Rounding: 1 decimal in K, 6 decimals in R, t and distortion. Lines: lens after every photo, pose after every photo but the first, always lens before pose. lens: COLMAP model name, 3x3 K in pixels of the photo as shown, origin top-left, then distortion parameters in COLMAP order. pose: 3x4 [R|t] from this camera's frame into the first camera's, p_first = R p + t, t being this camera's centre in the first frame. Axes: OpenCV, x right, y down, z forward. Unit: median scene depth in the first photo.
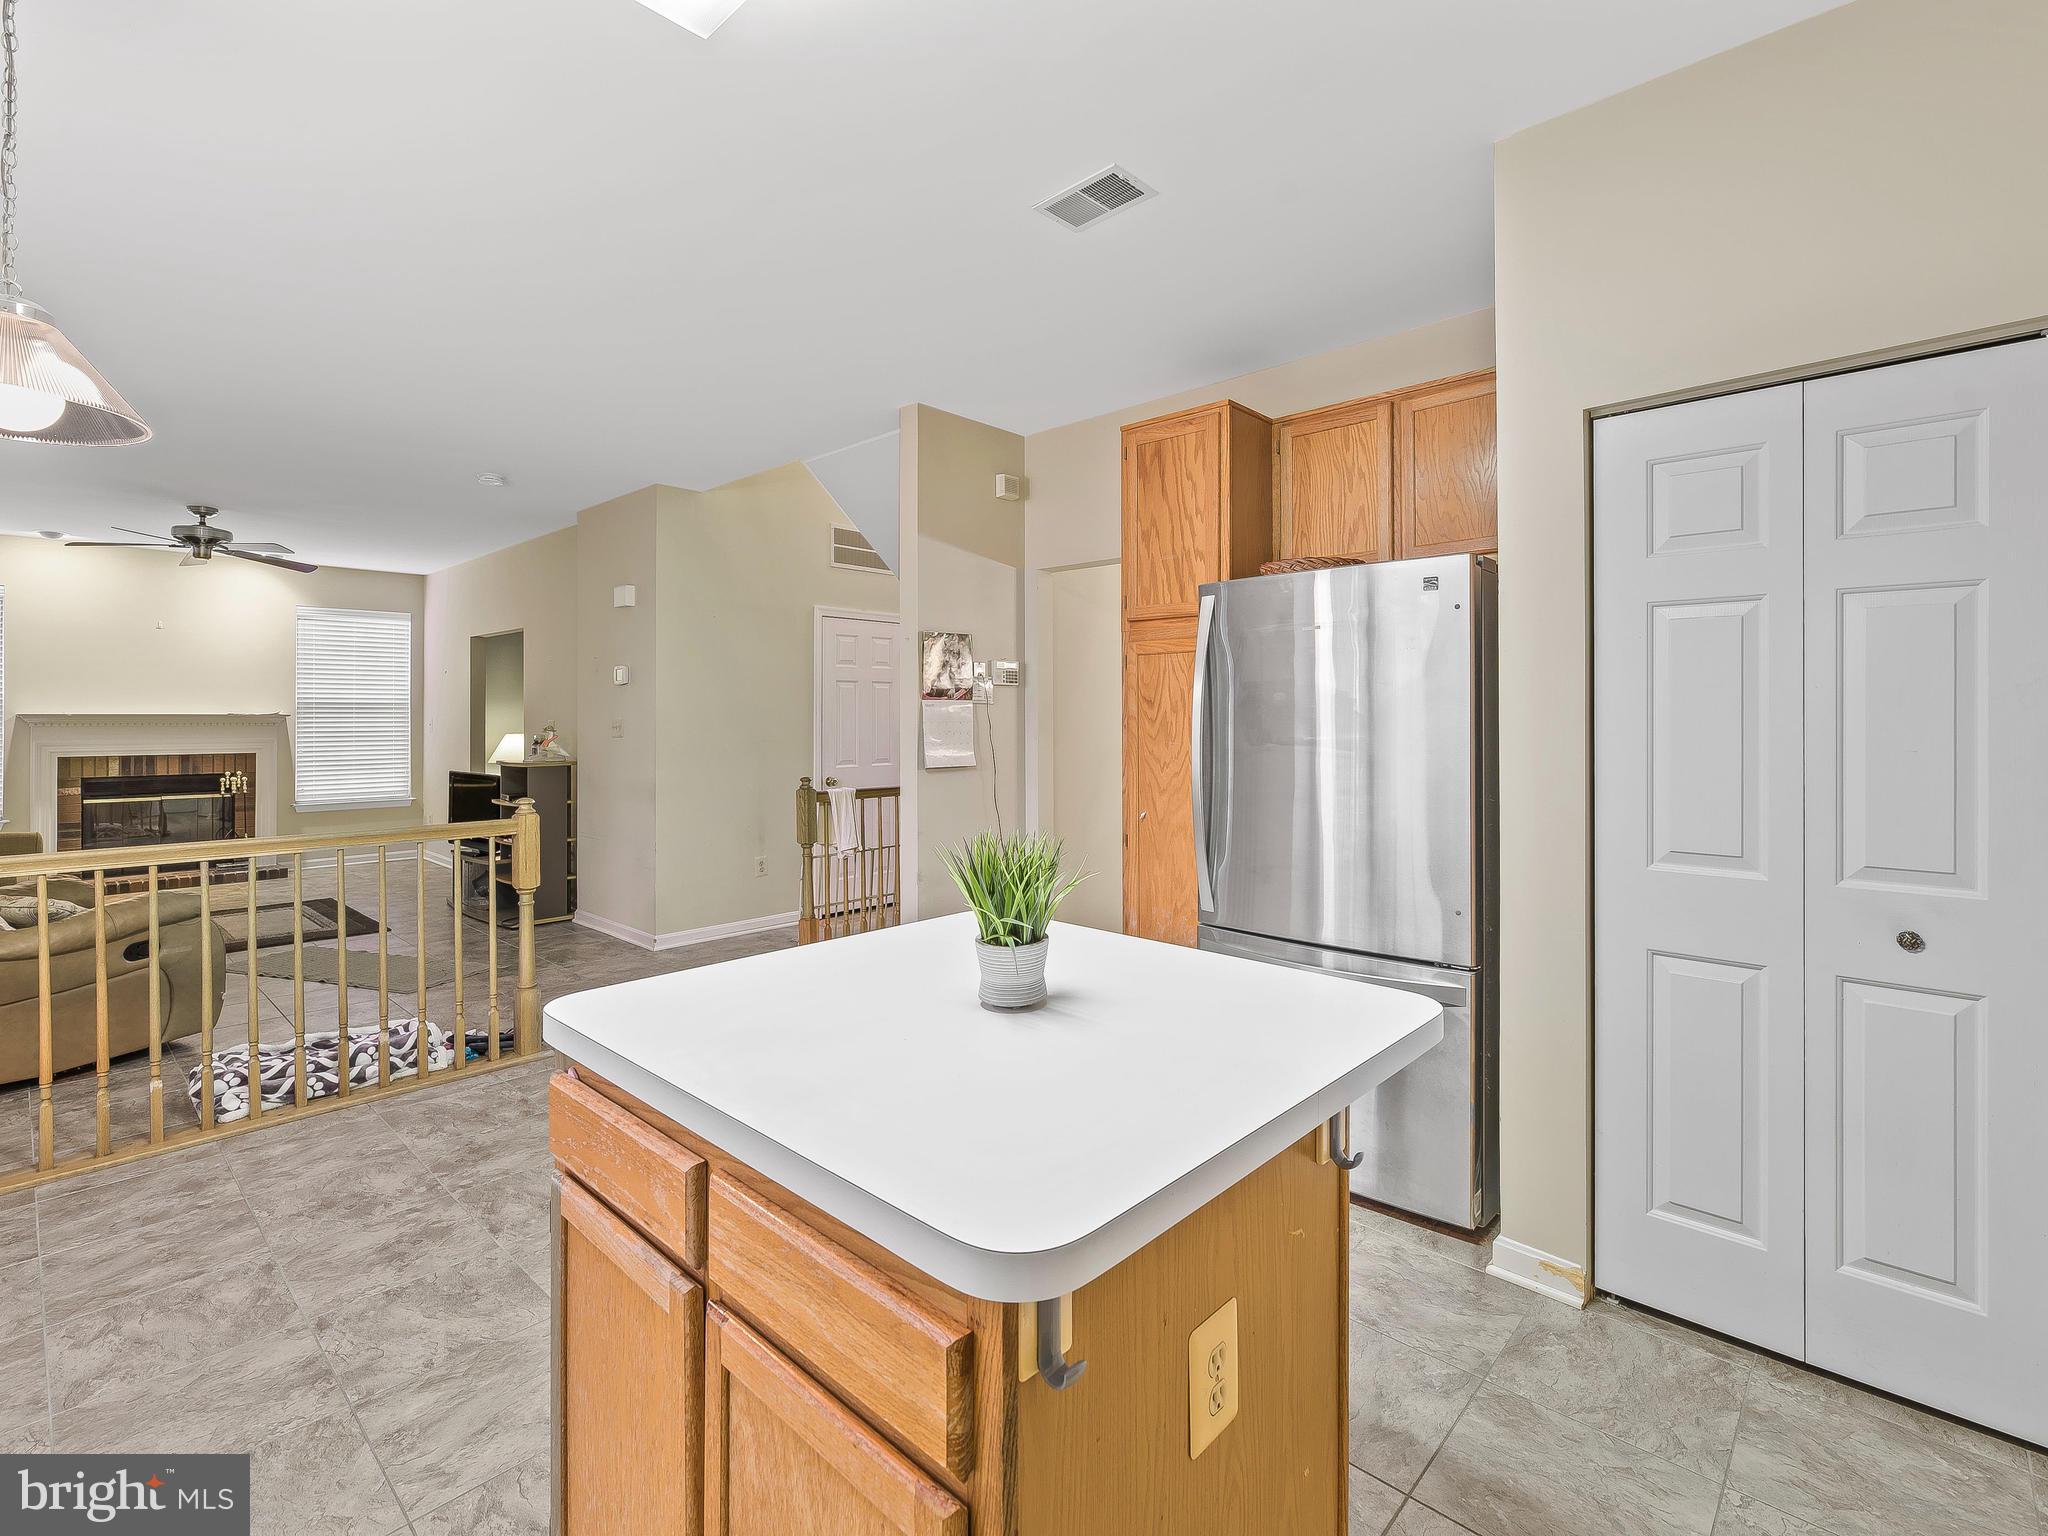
lens RADIAL K [[948.1, 0, 1031.2], [0, 948.1, 714.2], [0, 0, 1]] dist [0.001857, -0.000028]
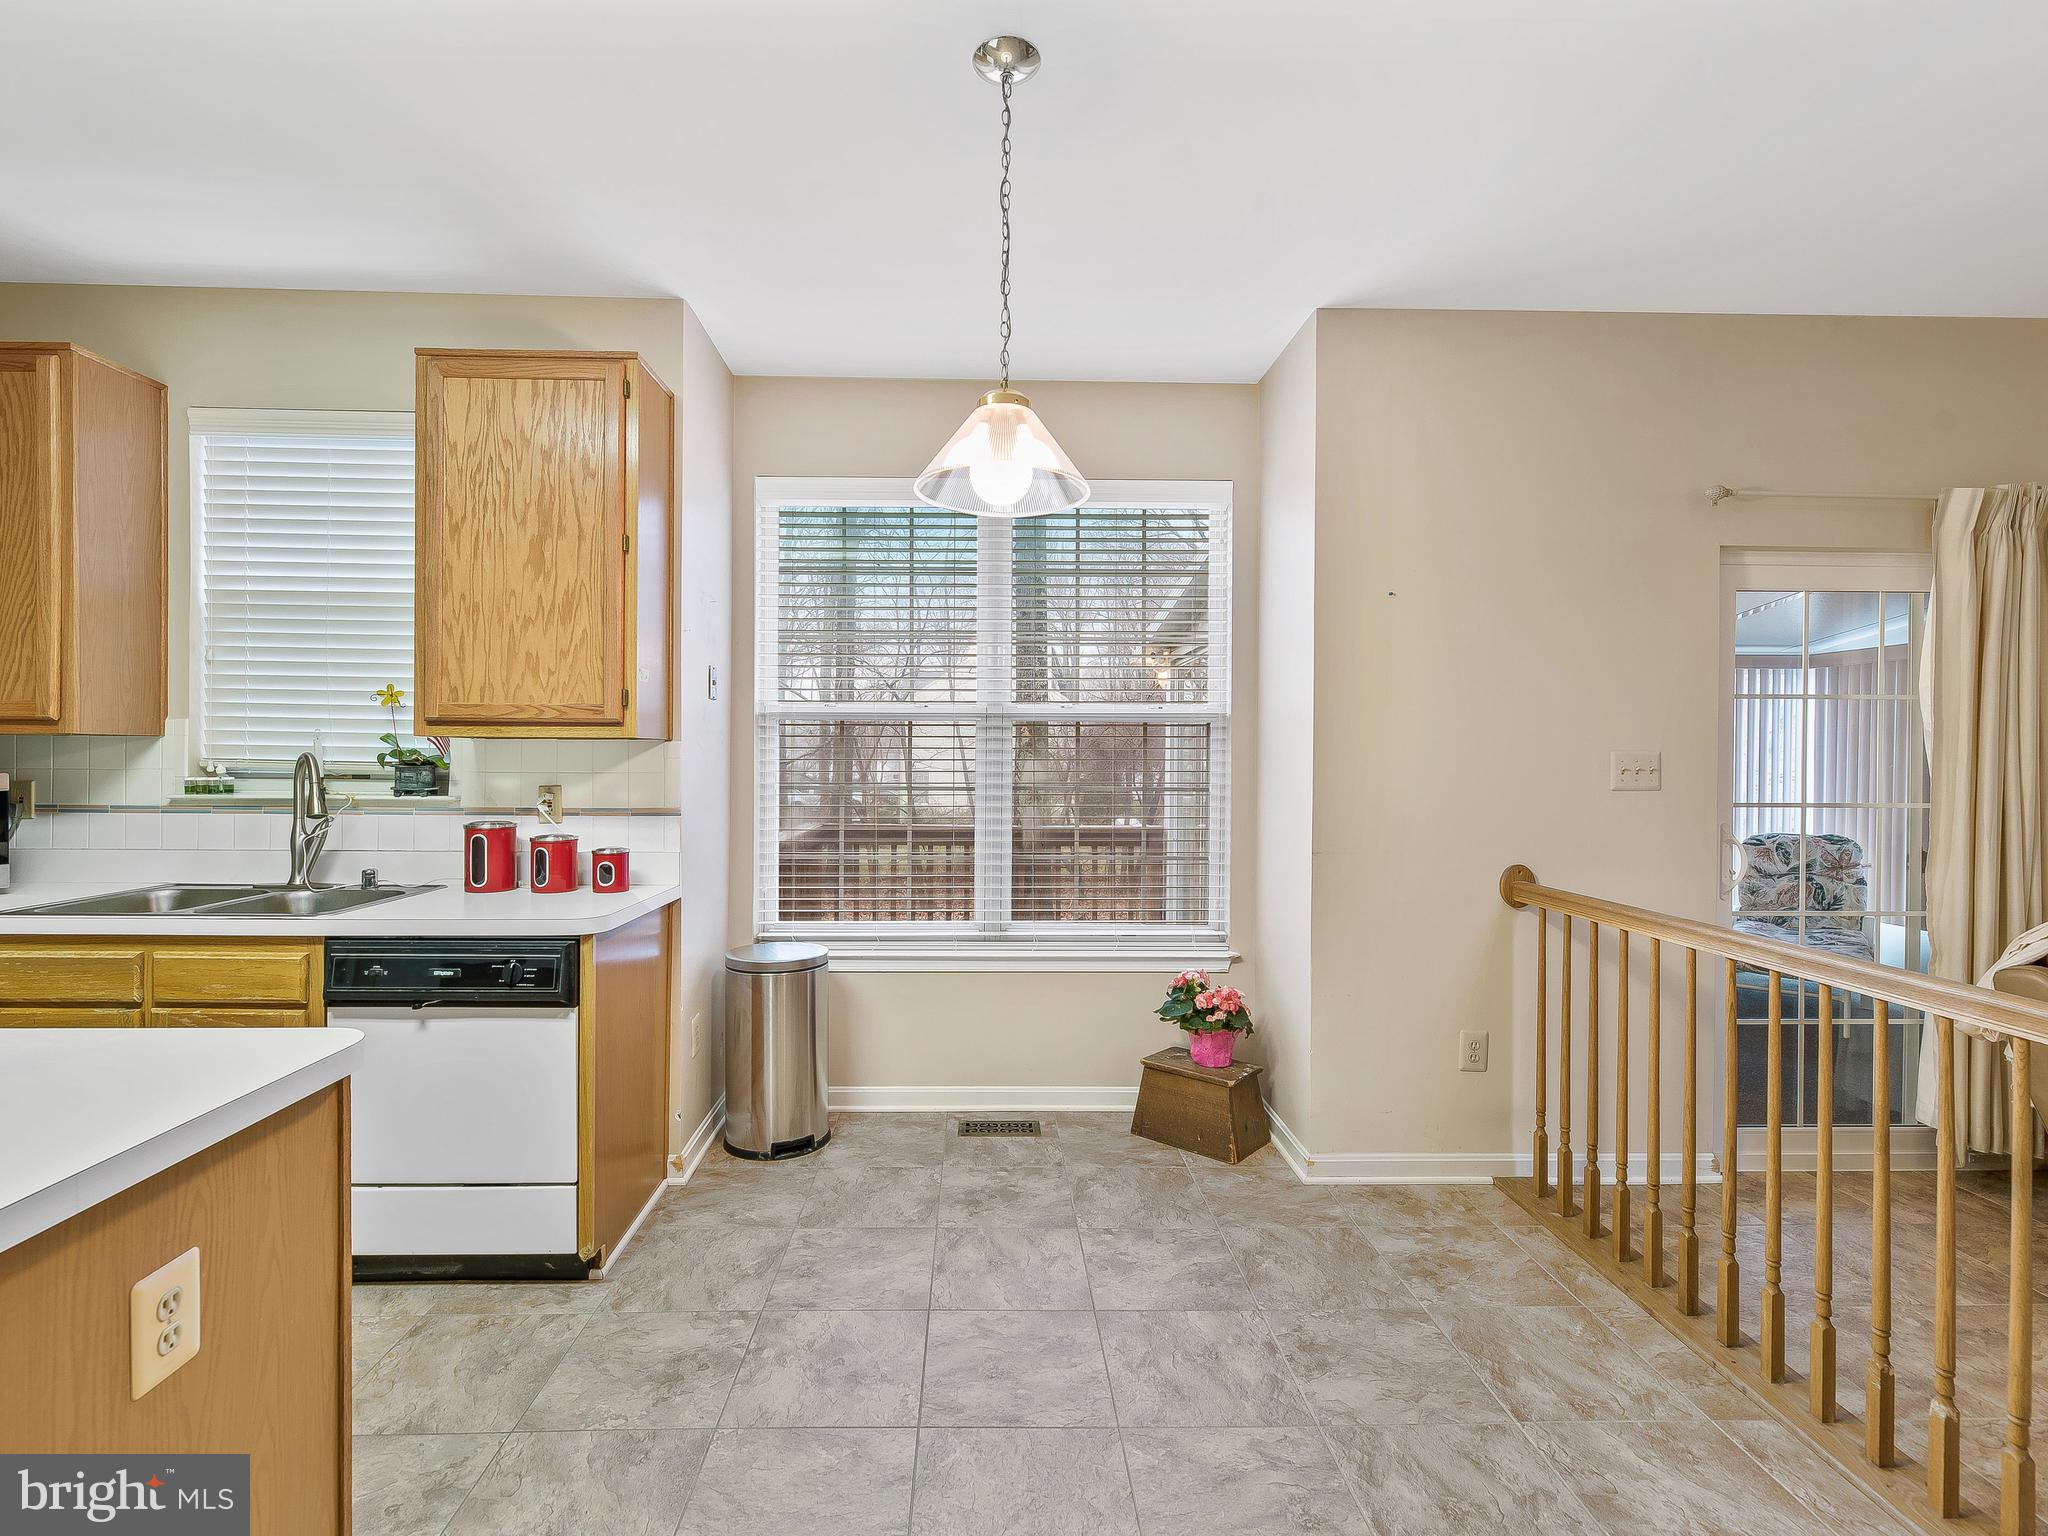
lens RADIAL K [[953.2, 0, 1002.9], [0, 953.2, 762.8], [0, 0, 1]] dist [-0.001813, 0.000197]
pose [[-0.716558, 0.003369, -0.697519, -0.121462], [-0.000833, 0.999983, 0.005685, 0.005957], [0.697527, 0.004655, -0.716544, 0.900805]]
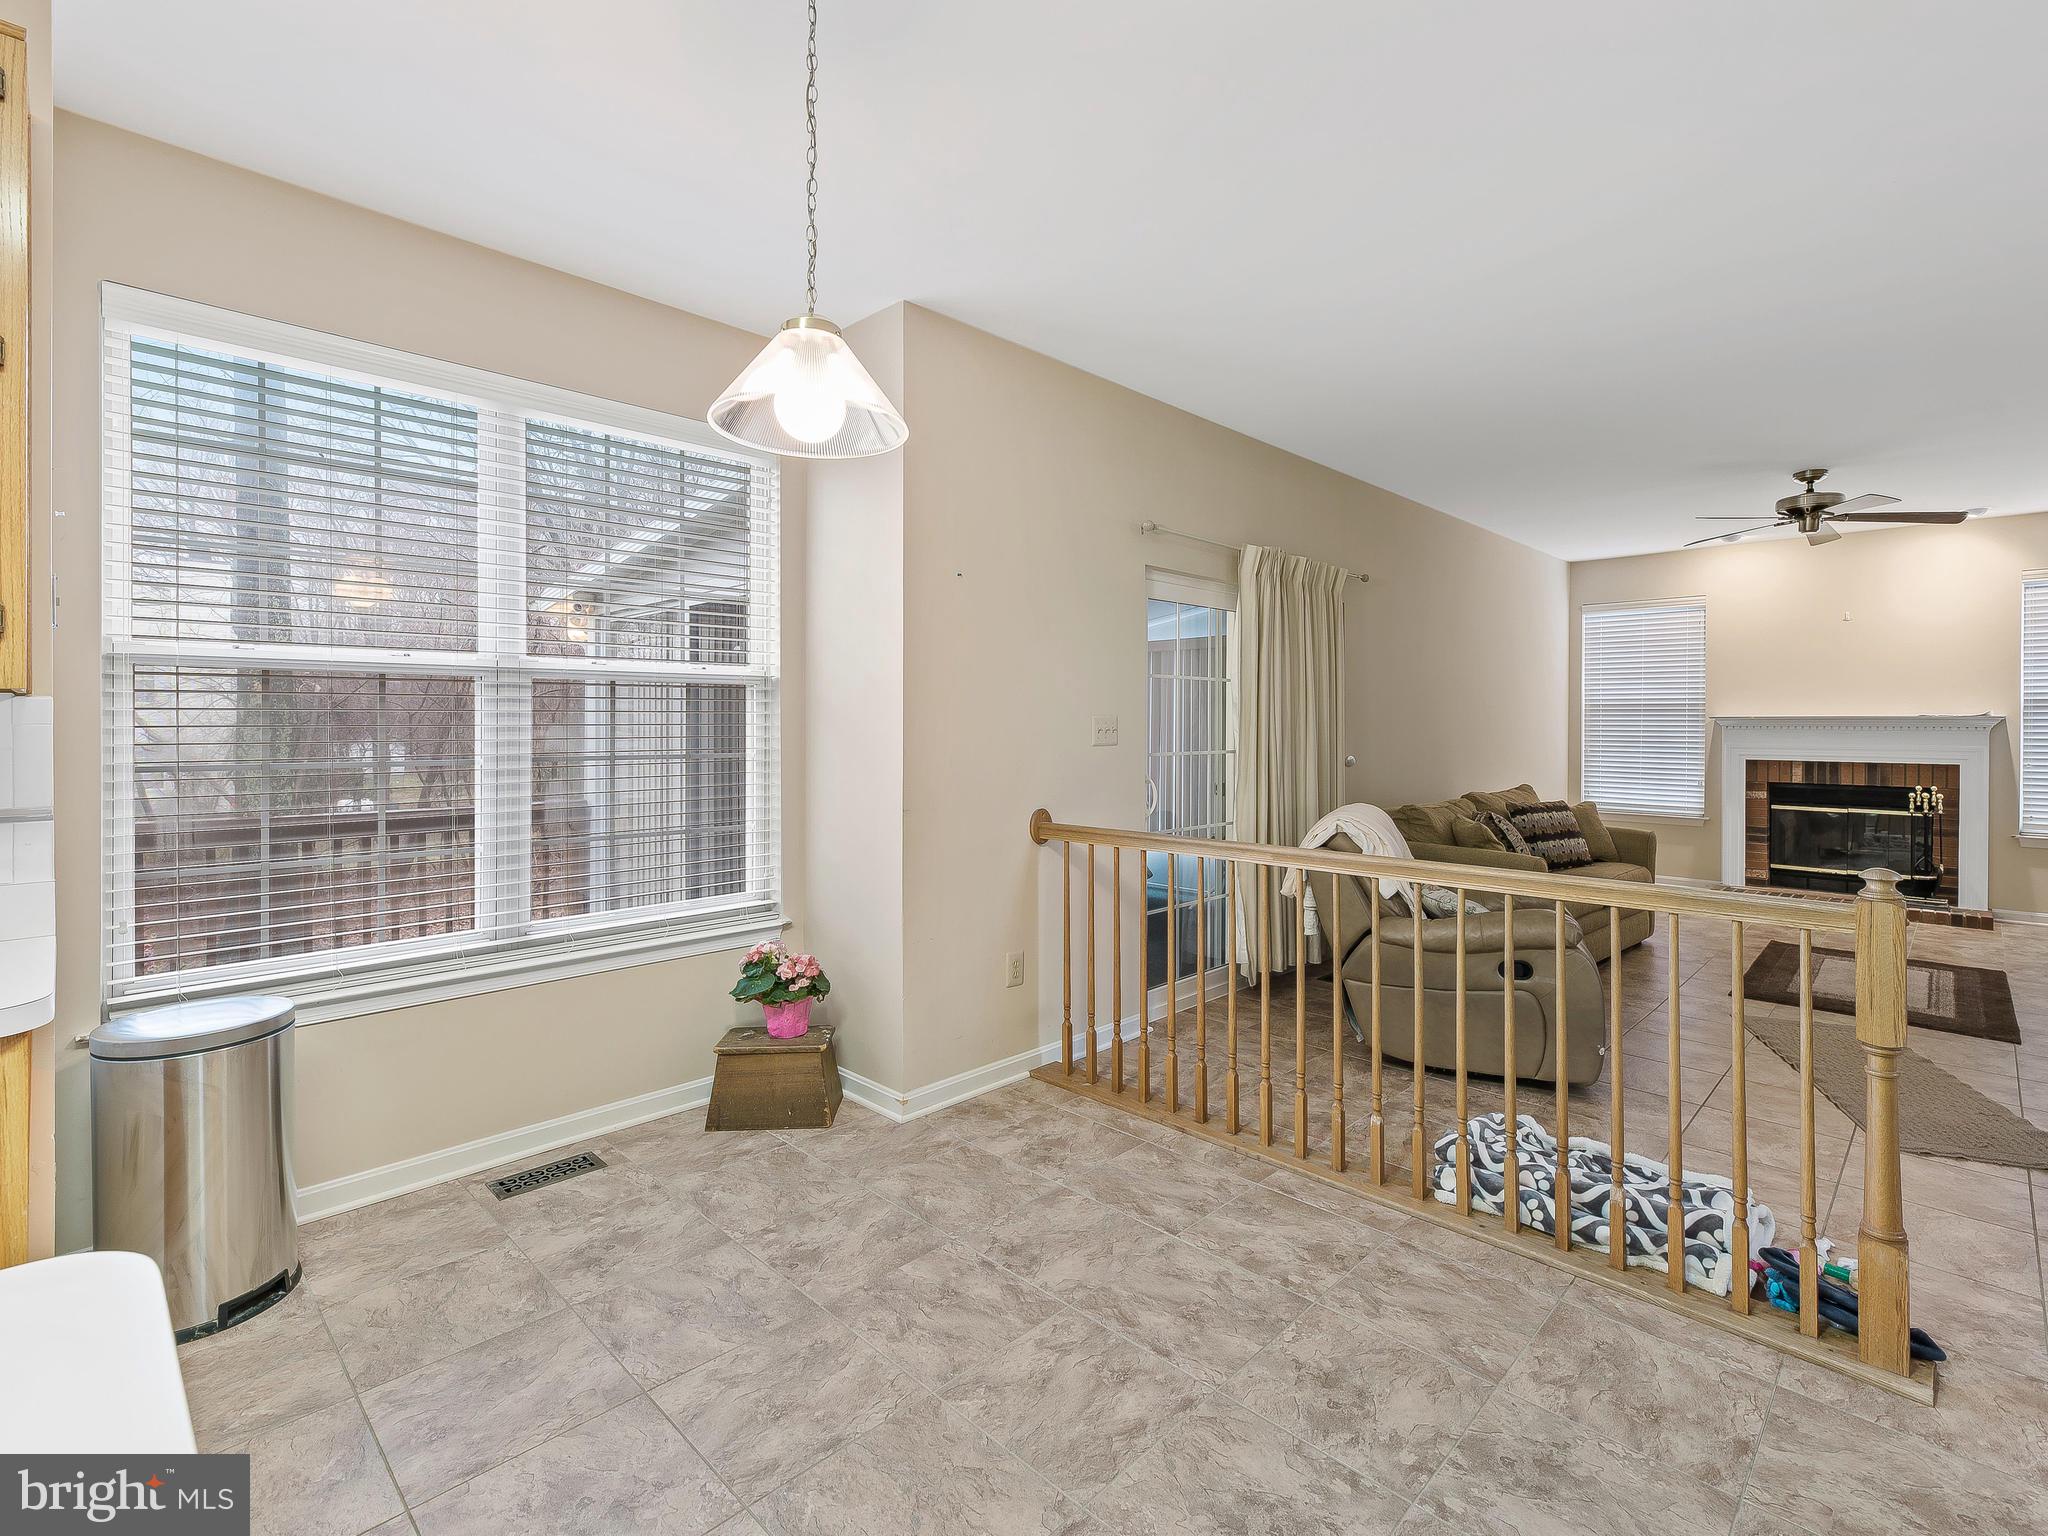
lens RADIAL K [[955.7, 0, 1045.4], [0, 955.7, 728.6], [0, 0, 1]] dist [0.001230, 0.000418]
pose [[-0.021809, 0.006349, -0.999742, -0.002664], [0.003194, 0.999975, 0.006281, 0.008133], [0.999757, -0.003056, -0.021829, 0.626187]]
